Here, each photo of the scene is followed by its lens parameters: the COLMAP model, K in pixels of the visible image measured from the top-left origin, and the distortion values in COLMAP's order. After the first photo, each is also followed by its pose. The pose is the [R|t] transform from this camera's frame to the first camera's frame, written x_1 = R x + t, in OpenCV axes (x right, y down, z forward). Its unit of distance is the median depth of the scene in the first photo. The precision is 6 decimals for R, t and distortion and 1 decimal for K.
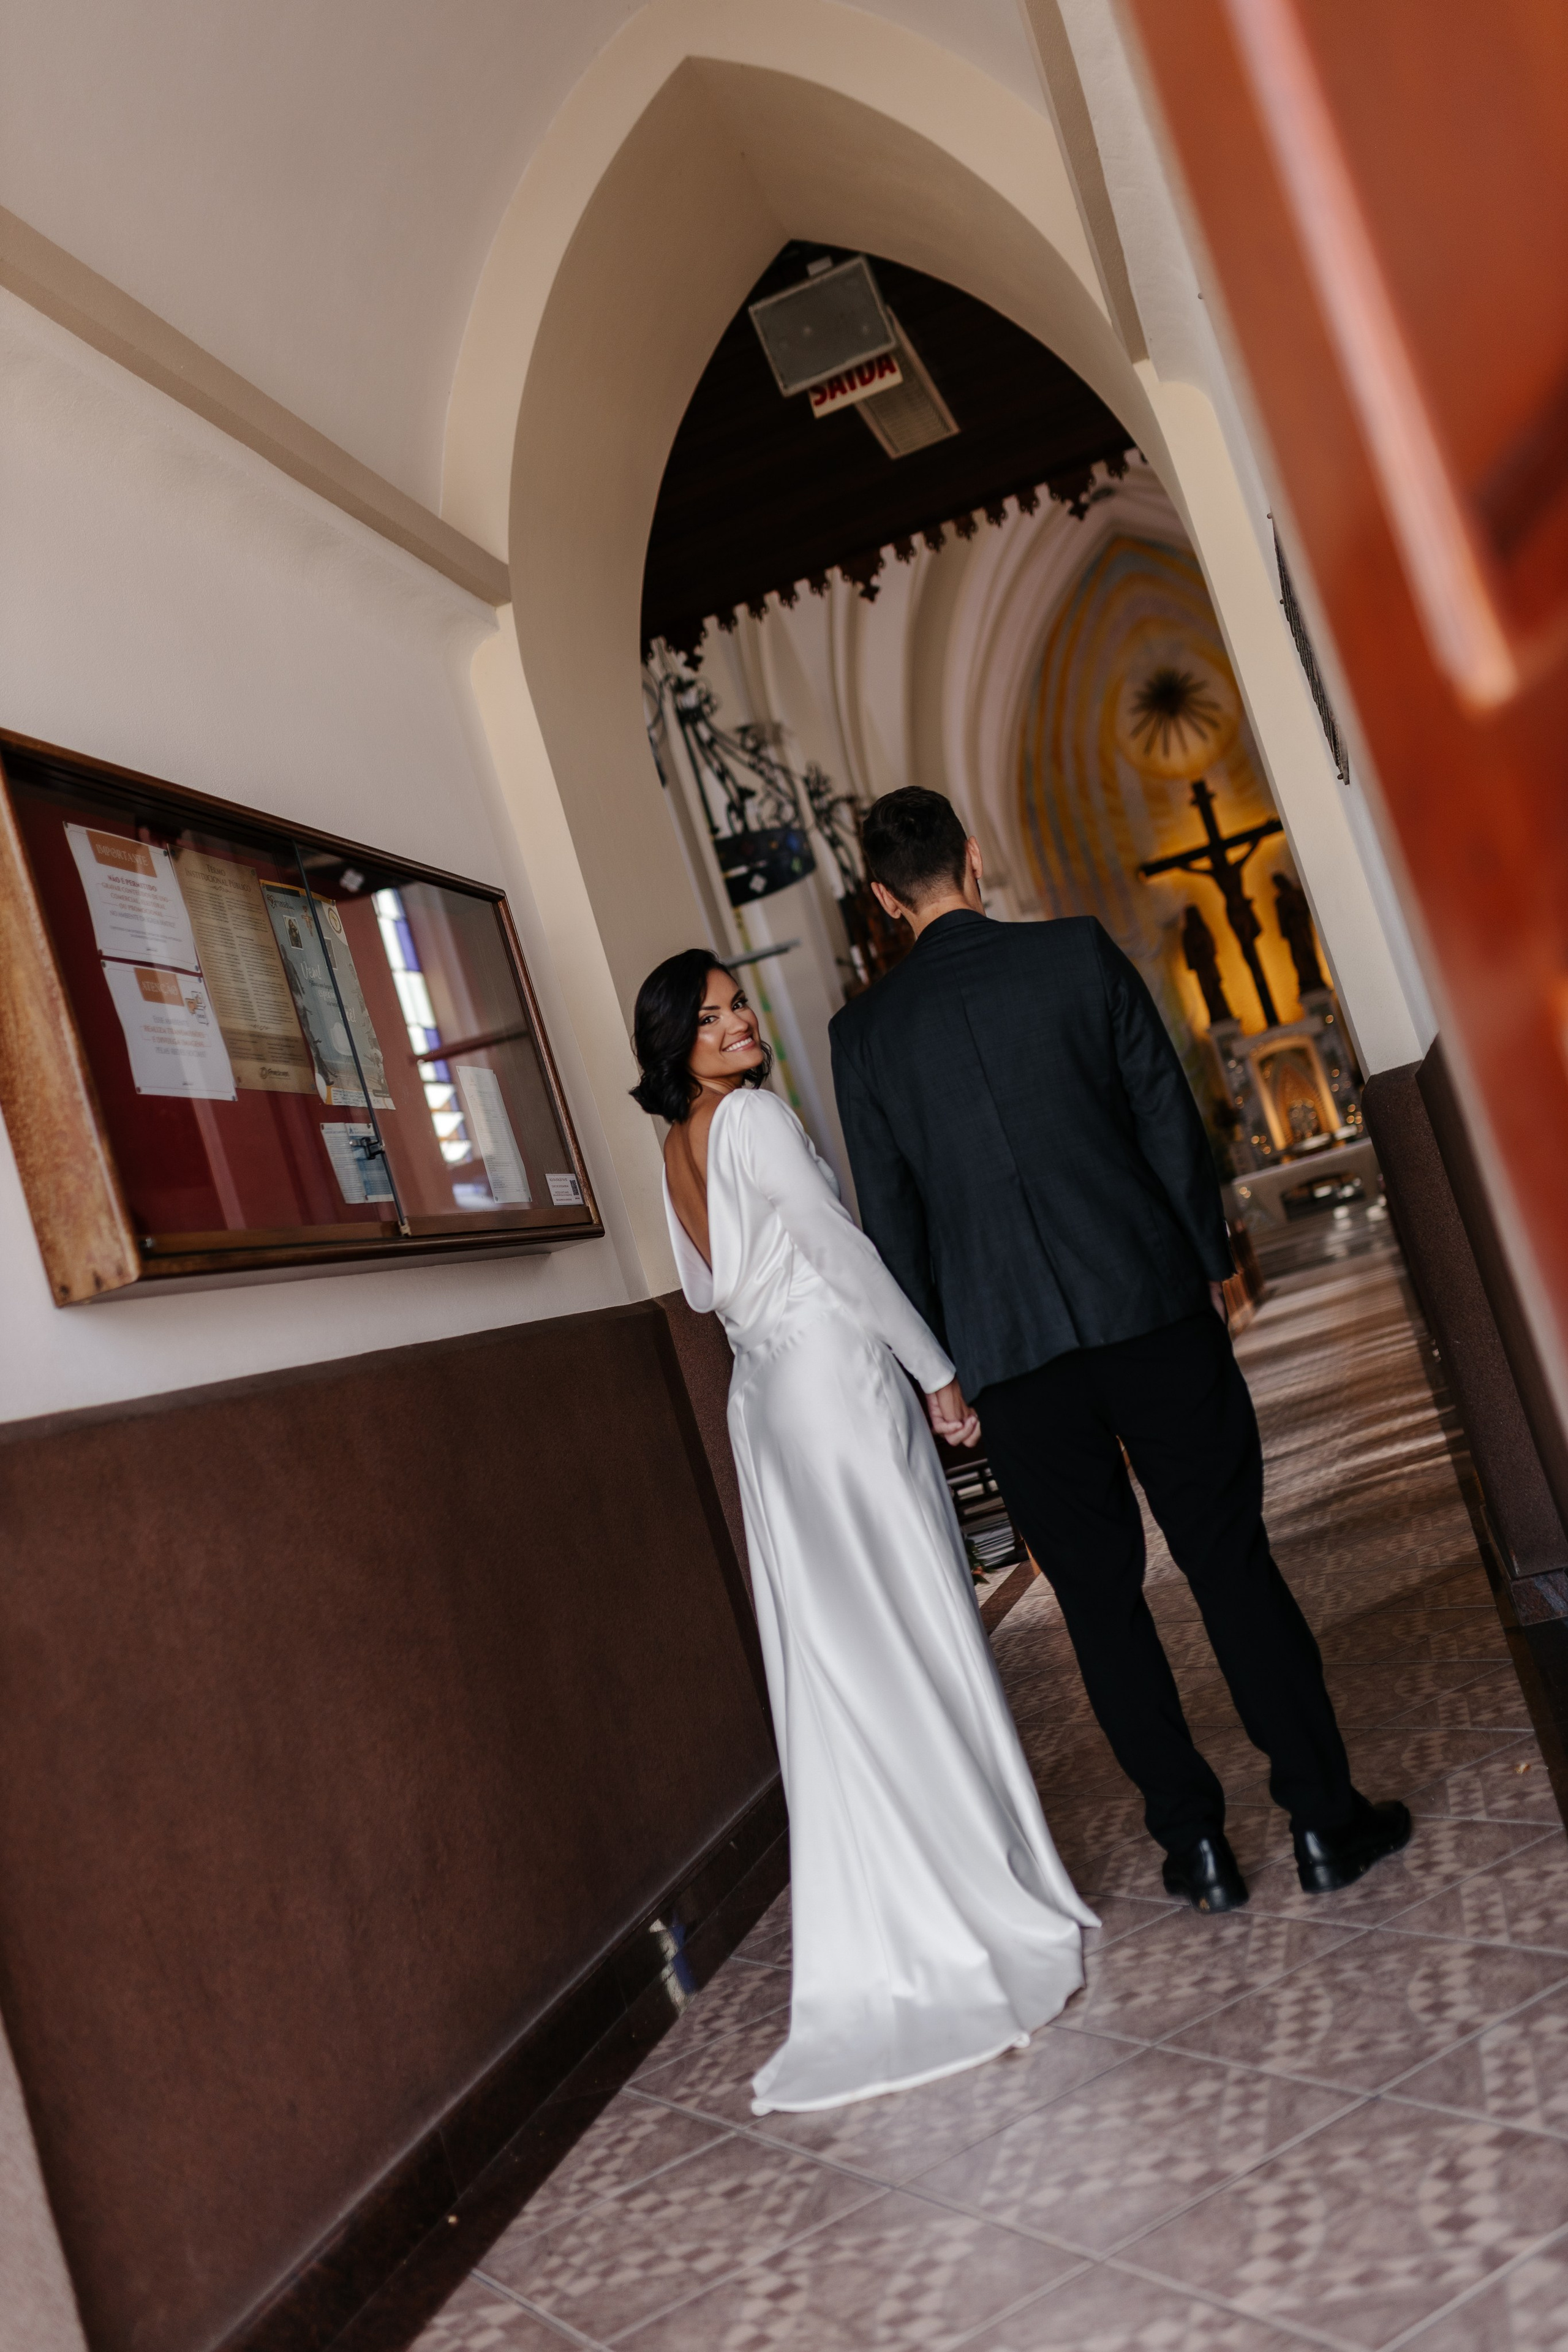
lens RADIAL K [[2205.3, 0, 782.2], [0, 2205.3, 1177.0], [0, 0, 1]] dist [0.064368, -0.078423]
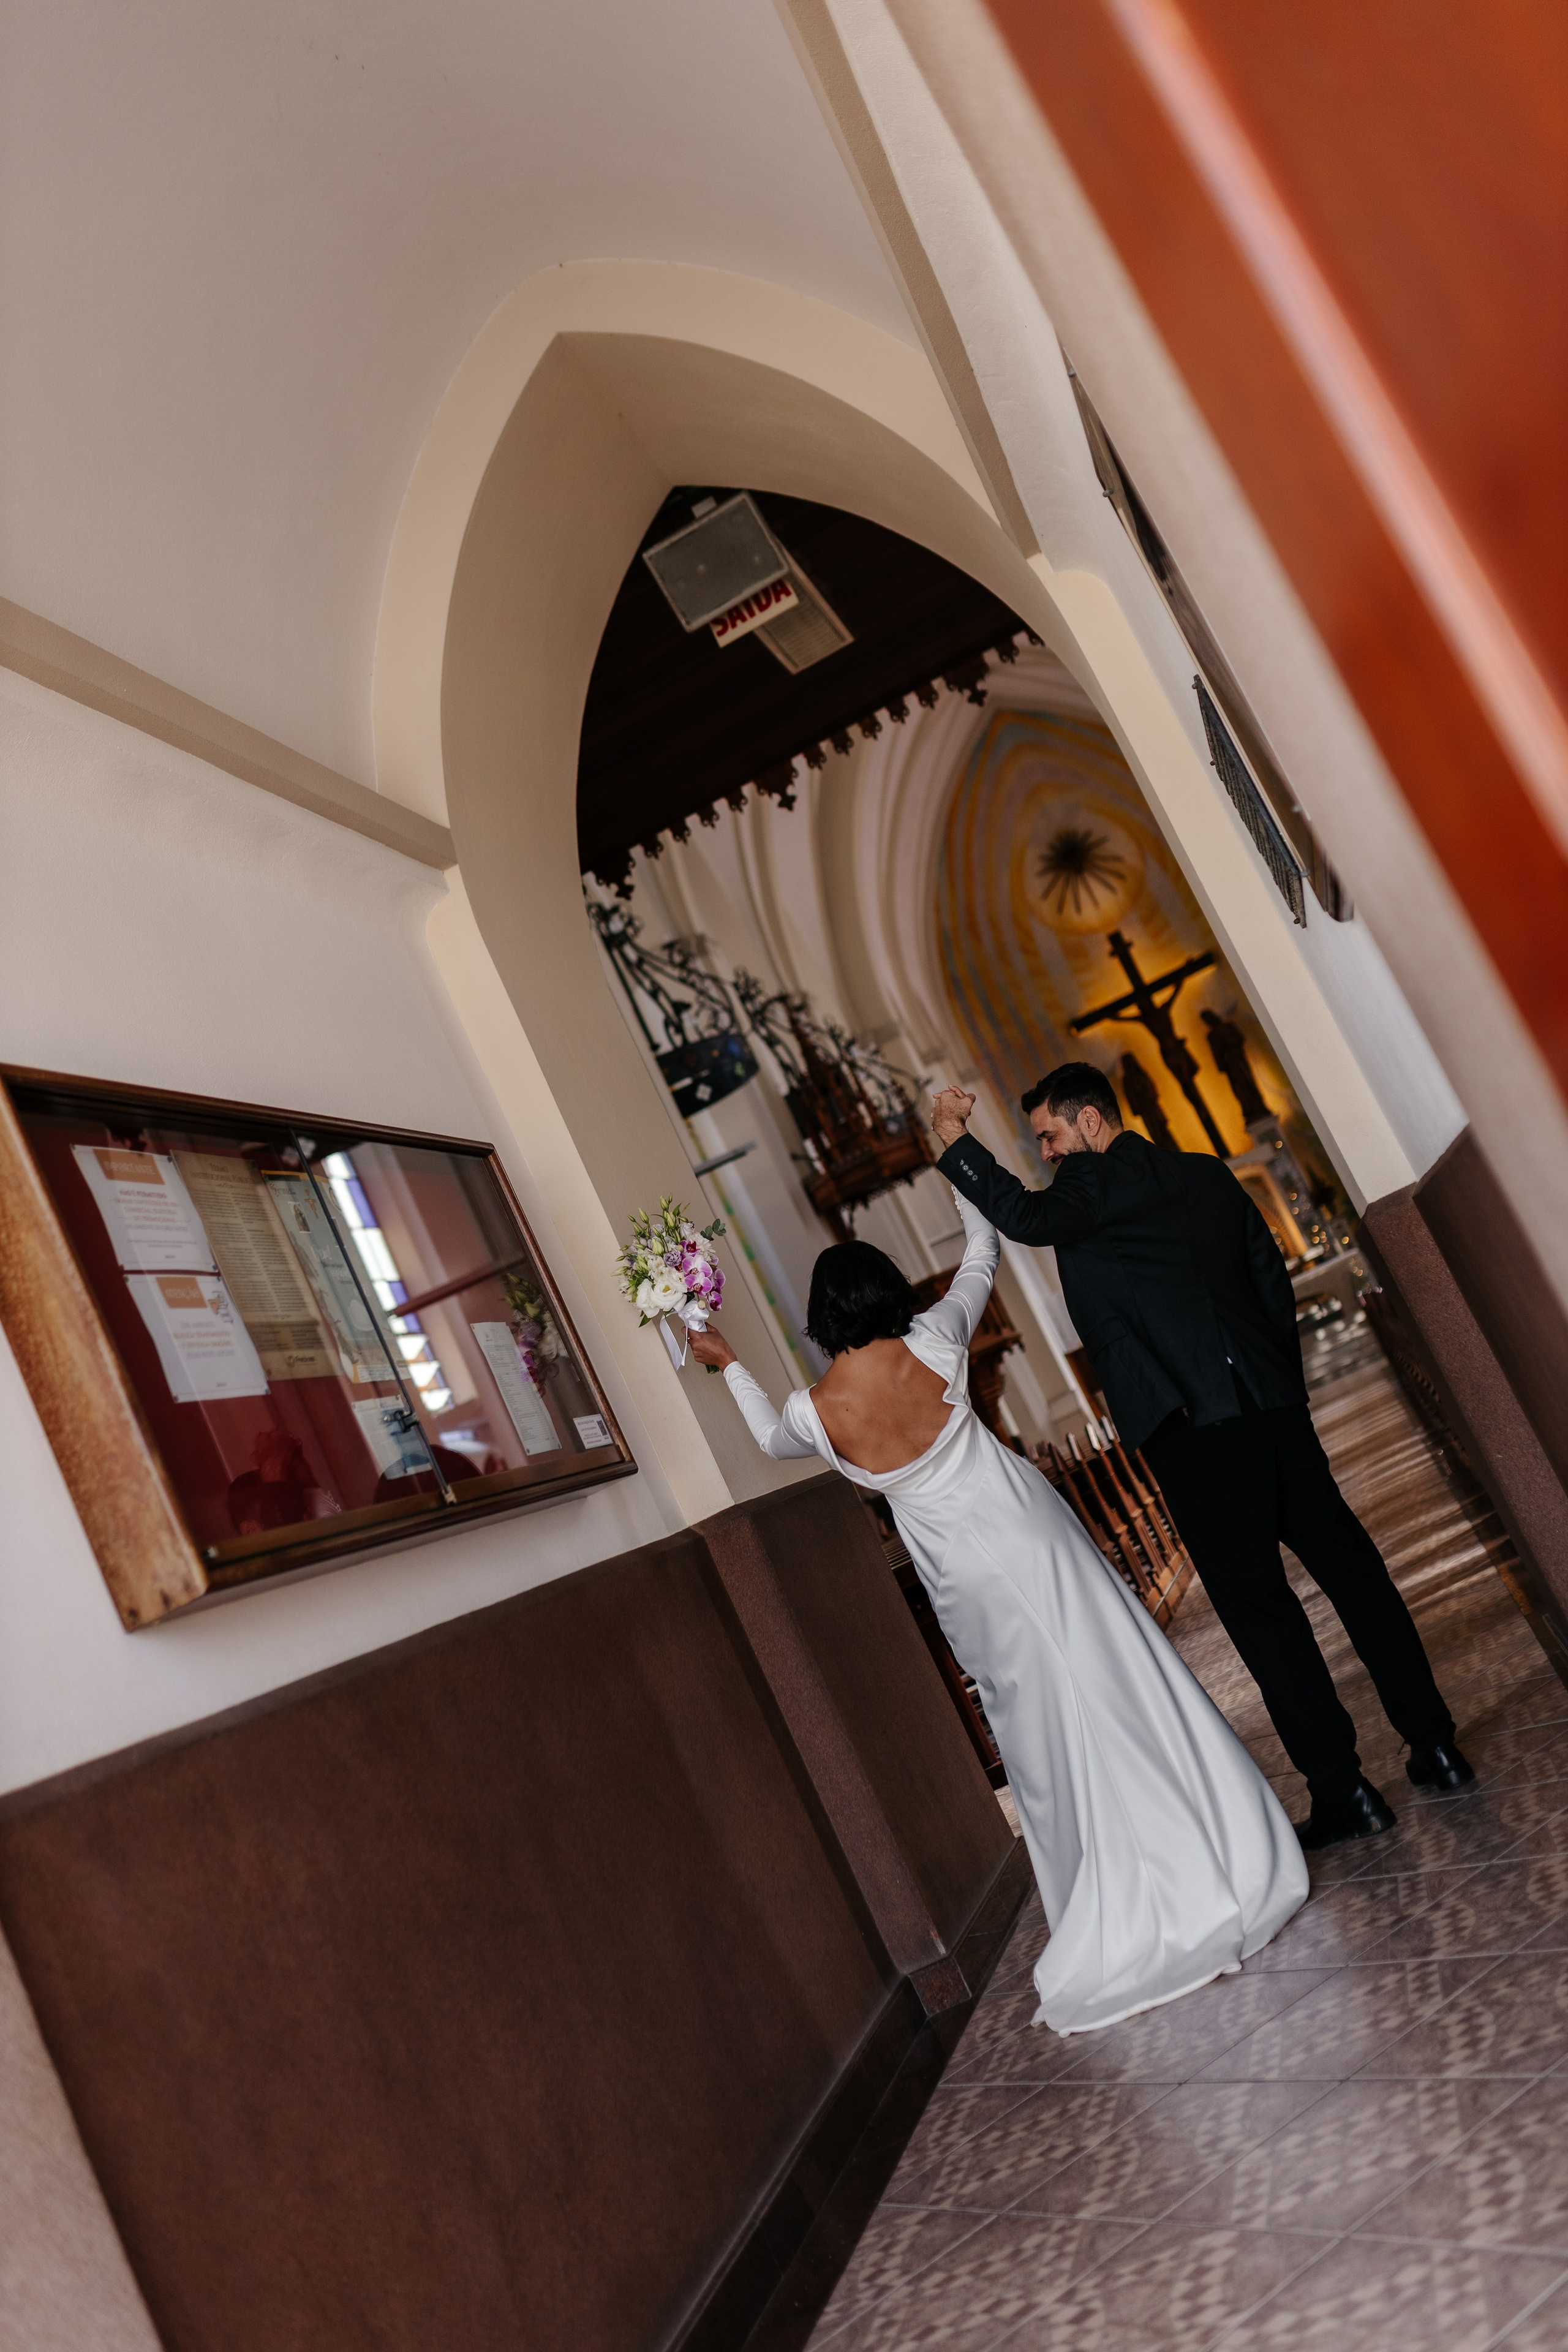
lens RADIAL K [[2205.3, 0, 782.2], [0, 2205.3, 1177.0], [0, 0, 1]] dist [0.064368, -0.078423]
pose [[0.989775, -0.140767, 0.023005, -0.025023], [0.142256, 0.985965, -0.087382, -0.009974], [-0.010382, 0.089762, 0.995909, -0.002932]]
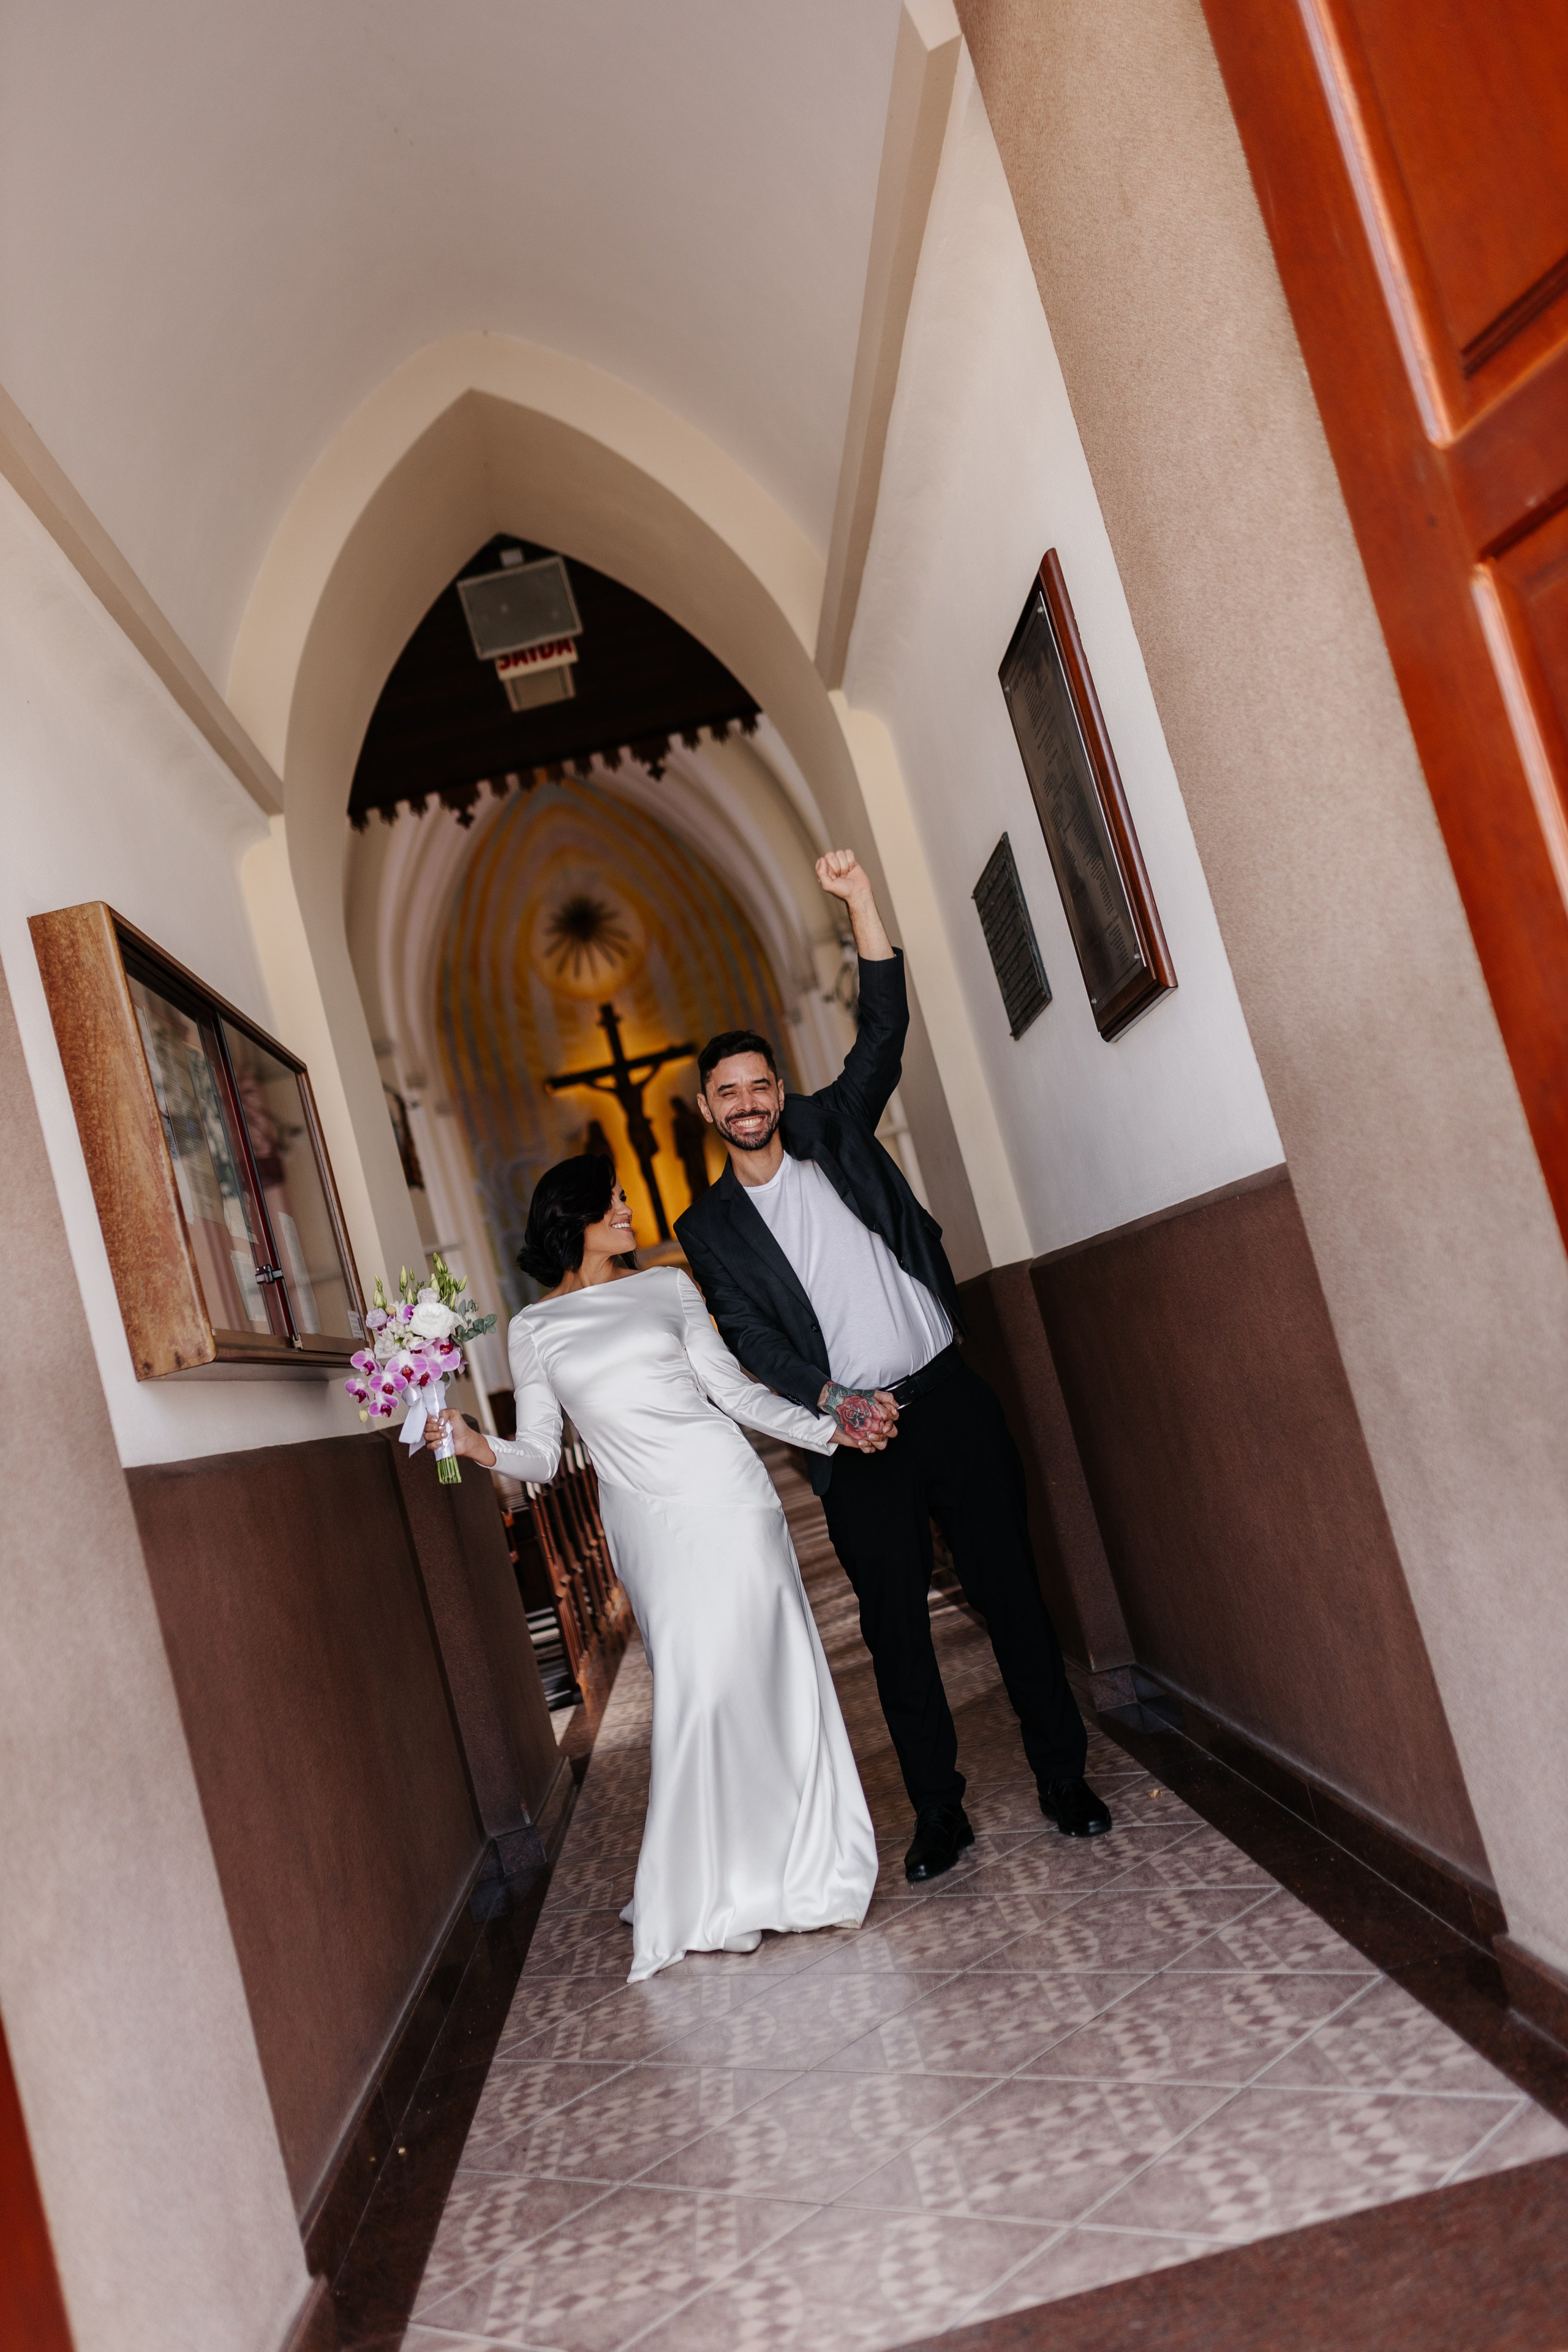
lens RADIAL K [[2207.8, 0, 775.8], [0, 2207.8, 1176.2], [0, 0, 1]] dist [0.069096, -0.084459]
pose [[0.957800, 0.068050, 0.279263, -0.258630], [-0.041665, 0.994179, -0.099356, 0.040648], [-0.284399, 0.083527, 0.955061, -0.208566]]
